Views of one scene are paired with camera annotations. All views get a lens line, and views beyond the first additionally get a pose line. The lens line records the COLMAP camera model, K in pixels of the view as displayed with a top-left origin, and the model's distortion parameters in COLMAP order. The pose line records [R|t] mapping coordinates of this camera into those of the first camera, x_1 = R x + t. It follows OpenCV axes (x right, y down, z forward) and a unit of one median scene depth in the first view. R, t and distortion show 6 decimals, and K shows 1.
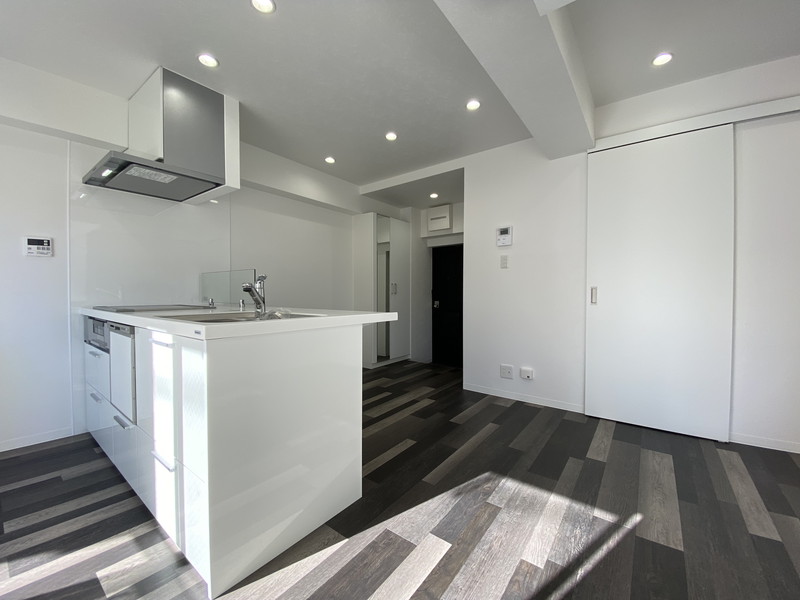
lens RADIAL K [[326.2, 0, 396.8], [0, 326.2, 299.8], [0, 0, 1]] dist [-0.000265, -0.002204]
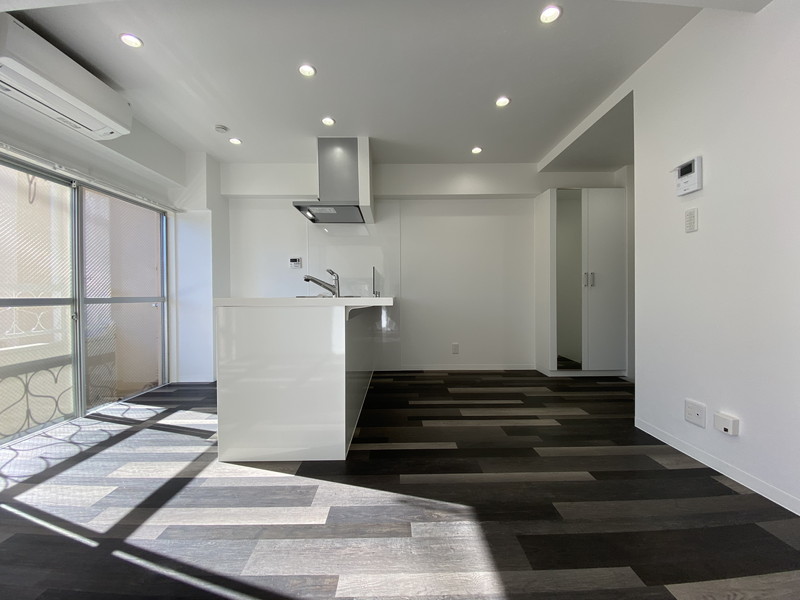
lens RADIAL K [[326.2, 0, 397.5], [0, 326.2, 298.5], [0, 0, 1]] dist [-0.000265, -0.002204]
pose [[0.613861, -0.000756, -0.789414, 0.526465], [-0.008623, 0.999933, -0.007663, 0.033543], [0.789367, 0.011511, 0.613814, 0.267851]]
